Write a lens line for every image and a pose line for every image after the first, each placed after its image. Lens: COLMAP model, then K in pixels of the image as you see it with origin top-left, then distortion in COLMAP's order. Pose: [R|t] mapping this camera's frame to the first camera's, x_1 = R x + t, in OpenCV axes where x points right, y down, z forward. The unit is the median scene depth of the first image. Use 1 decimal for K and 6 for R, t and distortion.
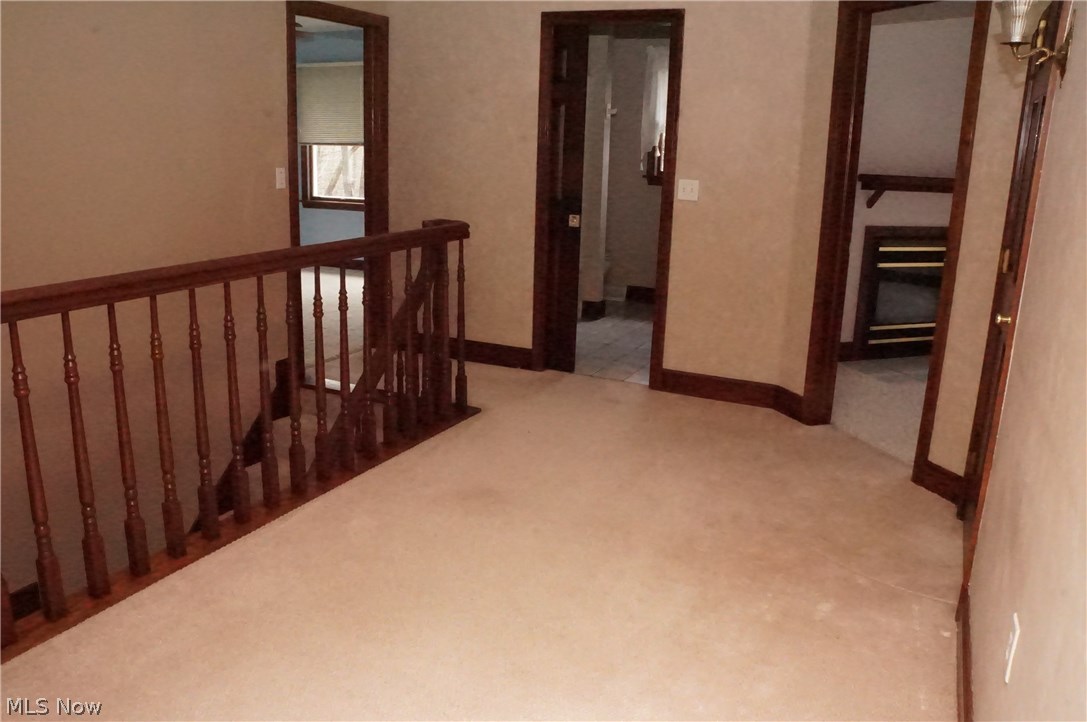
lens RADIAL K [[854.6, 0, 543.5], [0, 854.6, 361.0], [0, 0, 1]] dist [-0.180520, 0.116466]
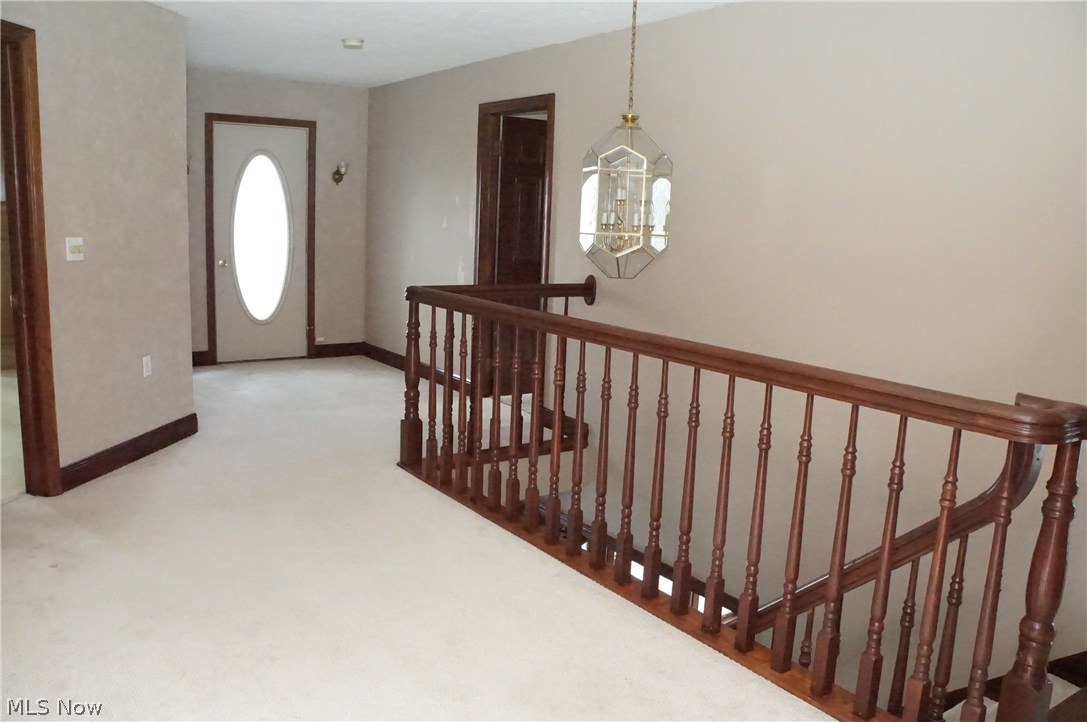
lens RADIAL K [[854.6, 0, 543.5], [0, 854.6, 361.0], [0, 0, 1]] dist [-0.180520, 0.116466]
pose [[-0.489719, 0.087446, -0.867484, 0.578307], [-0.277365, 0.927644, 0.250091, -0.303179], [0.826585, 0.363084, -0.430031, 1.278770]]
